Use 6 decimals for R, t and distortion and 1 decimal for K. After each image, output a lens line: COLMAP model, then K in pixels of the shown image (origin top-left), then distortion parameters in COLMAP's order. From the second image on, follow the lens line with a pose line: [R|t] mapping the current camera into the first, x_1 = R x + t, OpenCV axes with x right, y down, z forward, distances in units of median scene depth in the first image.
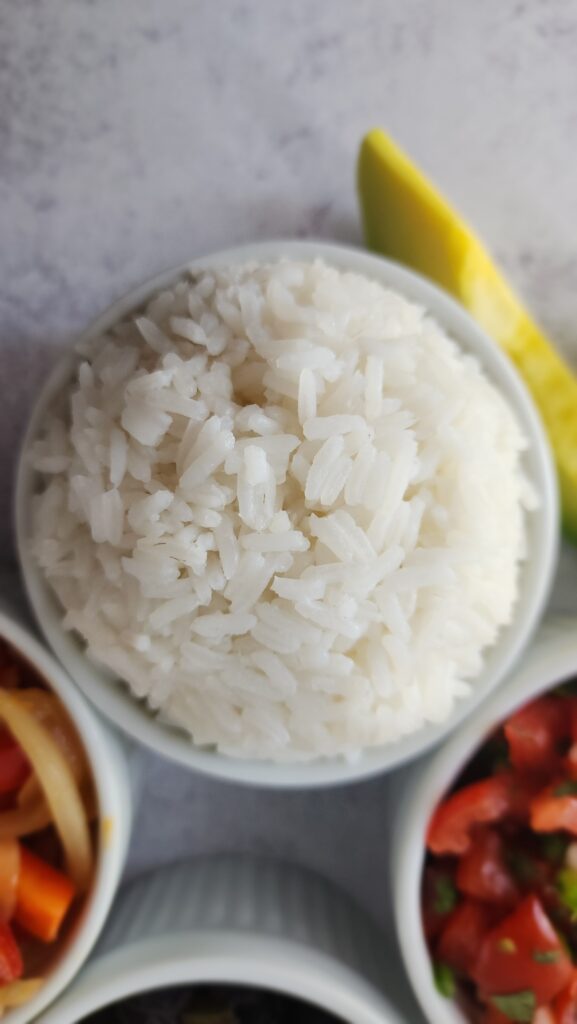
lens RADIAL K [[720.5, 0, 288.5], [0, 720.5, 512.0], [0, 0, 1]] dist [-0.004844, -0.000792]
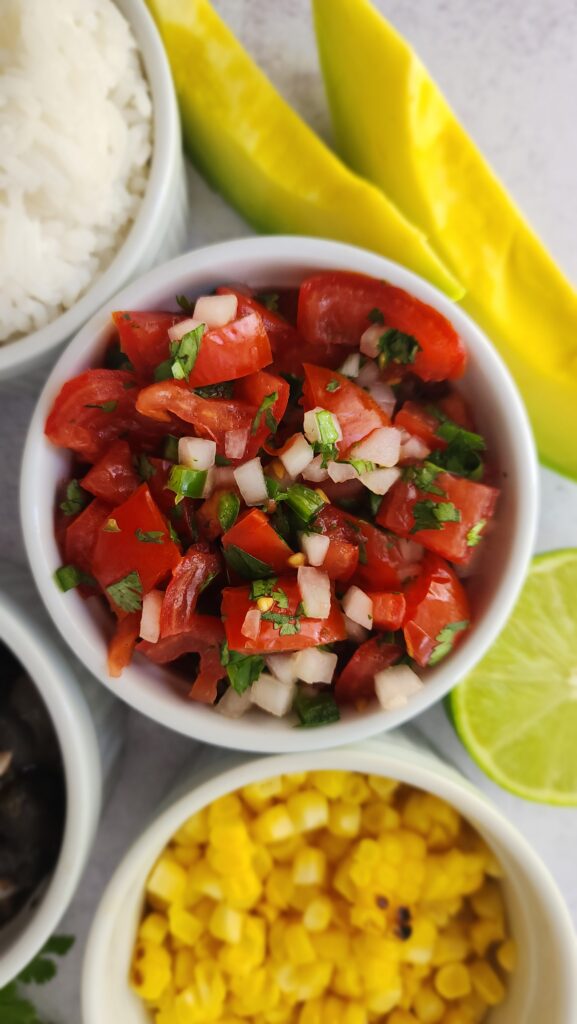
lens RADIAL K [[704.4, 0, 288.5], [0, 704.4, 512.0], [0, 0, 1]] dist [-0.039444, 0.001105]
pose [[0.999748, 0.022034, 0.004371, 0.614503], [-0.022004, 0.999736, -0.006643, 0.646110], [-0.004517, 0.006545, 0.999968, -0.019501]]
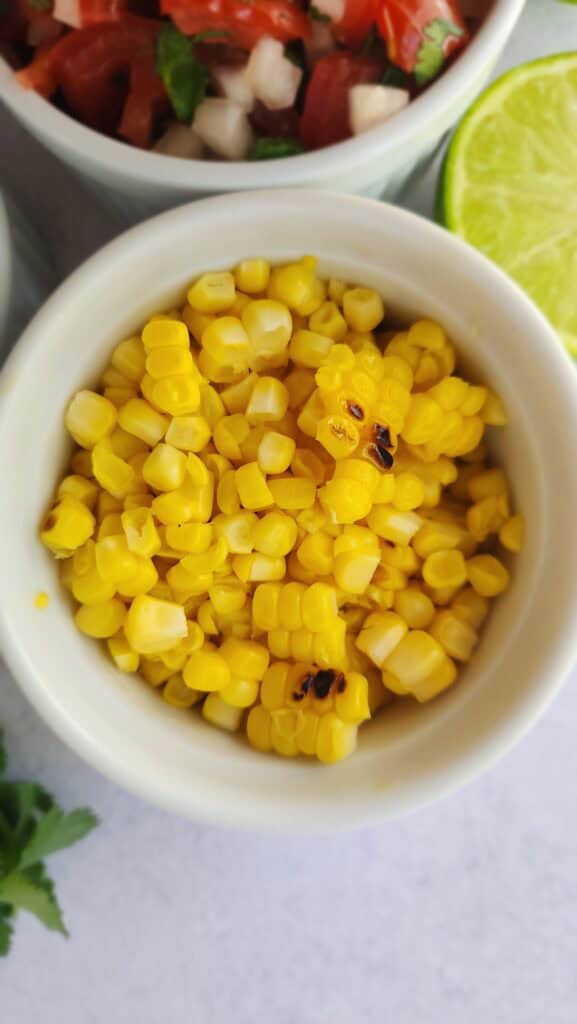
lens RADIAL K [[683.8, 0, 309.2], [0, 683.8, 512.0], [0, 0, 1]] dist [-0.003912, -0.001426]
pose [[0.999047, 0.041551, 0.013359, 0.727004], [-0.041305, 0.998982, -0.018159, 1.472535], [-0.014100, 0.017590, 0.999746, 0.247895]]
